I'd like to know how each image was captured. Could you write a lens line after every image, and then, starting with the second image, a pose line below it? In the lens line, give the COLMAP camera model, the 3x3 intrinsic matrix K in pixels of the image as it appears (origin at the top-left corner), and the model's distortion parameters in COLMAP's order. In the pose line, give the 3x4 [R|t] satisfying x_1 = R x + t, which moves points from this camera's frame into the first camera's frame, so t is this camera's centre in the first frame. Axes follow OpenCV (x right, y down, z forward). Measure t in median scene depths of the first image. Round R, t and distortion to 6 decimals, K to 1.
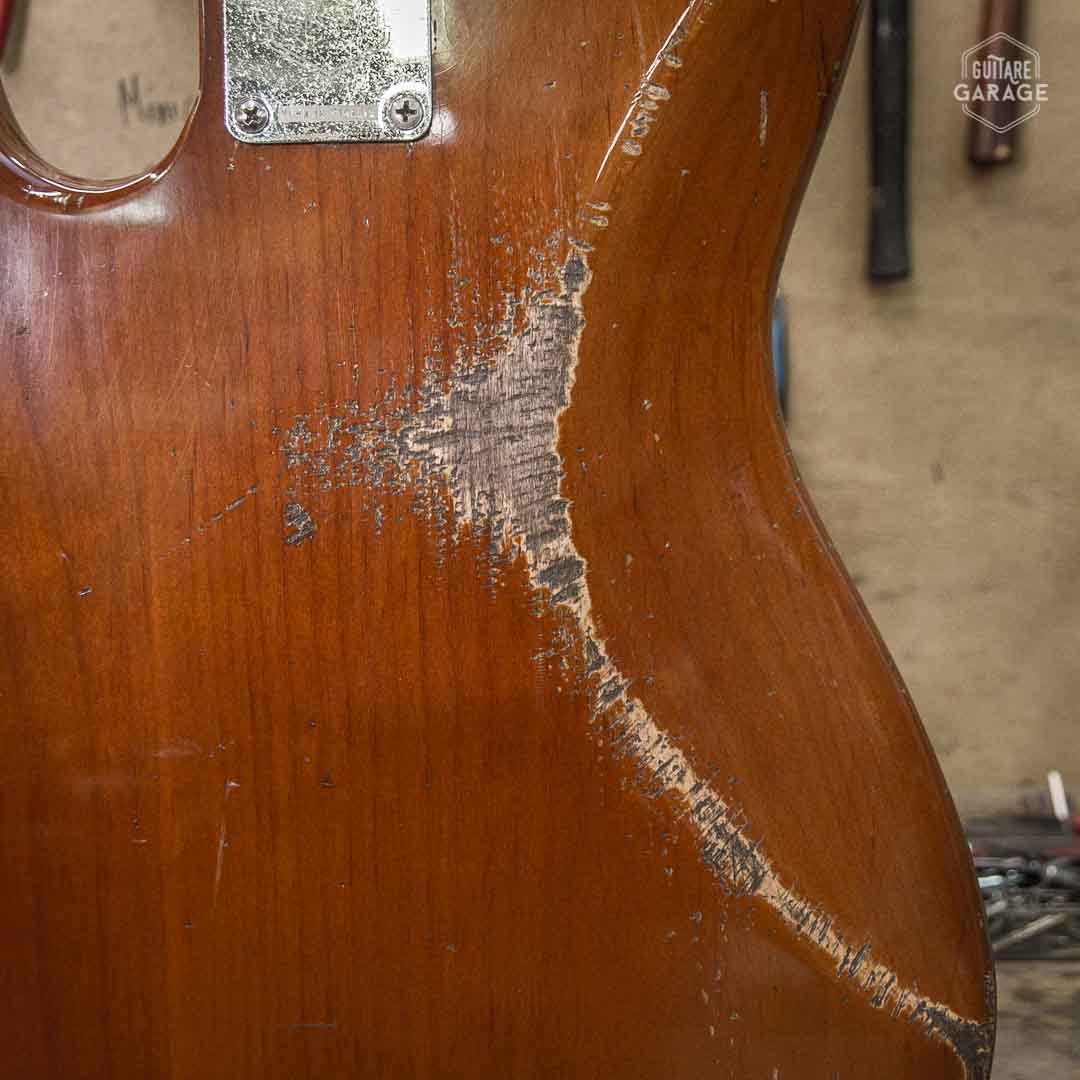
lens RADIAL K [[3042.2, 0, 540.0], [0, 3042.2, 540.0], [0, 0, 1]] dist [-0.067311, -3.158764]
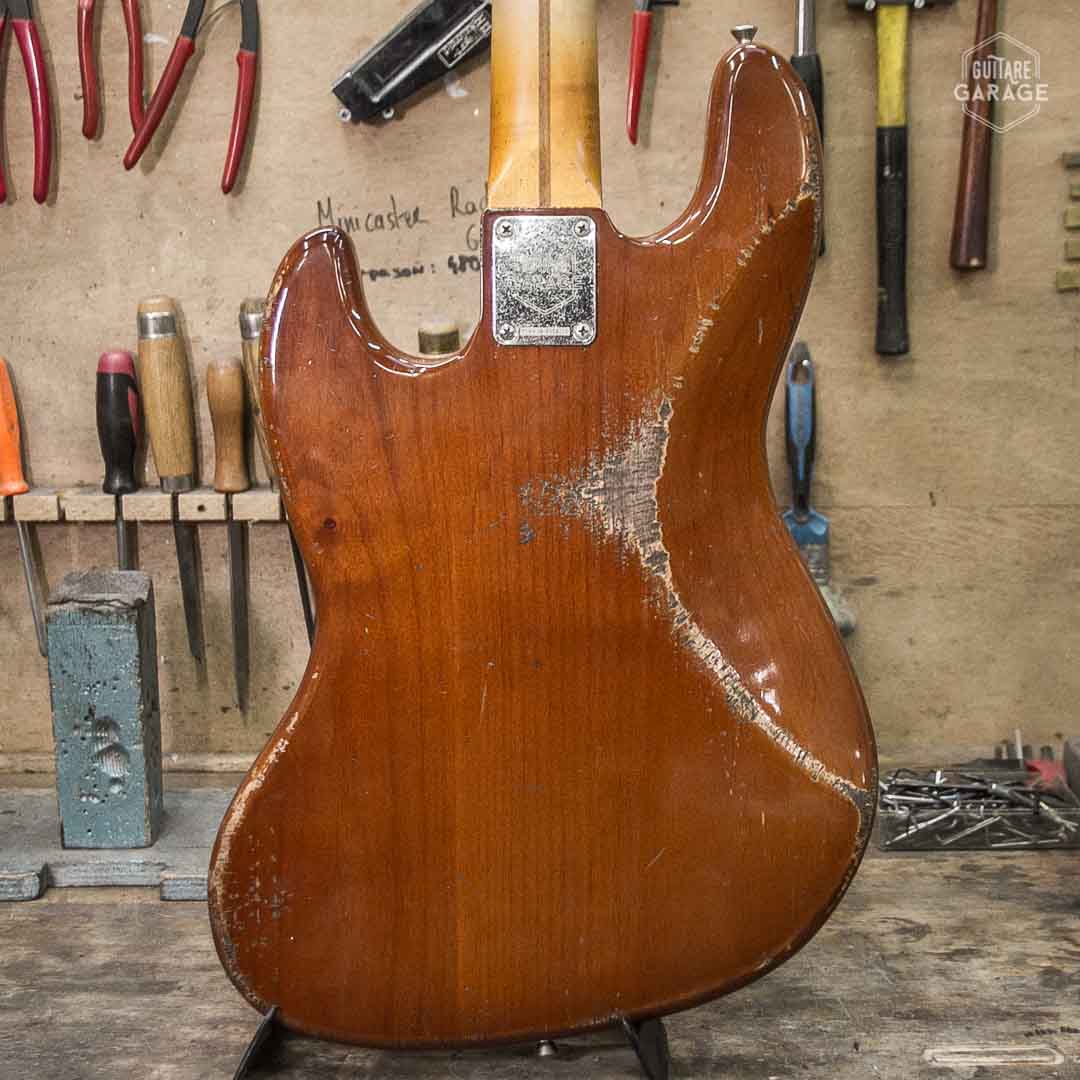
lens RADIAL K [[3042.2, 0, 540.0], [0, 3042.2, 540.0], [0, 0, 1]] dist [-0.067311, -3.158764]
pose [[0.999685, 0.009263, -0.023310, -0.023522], [-0.009351, 0.999949, -0.003700, 0.006382], [0.023275, 0.003917, 0.999721, -1.010406]]
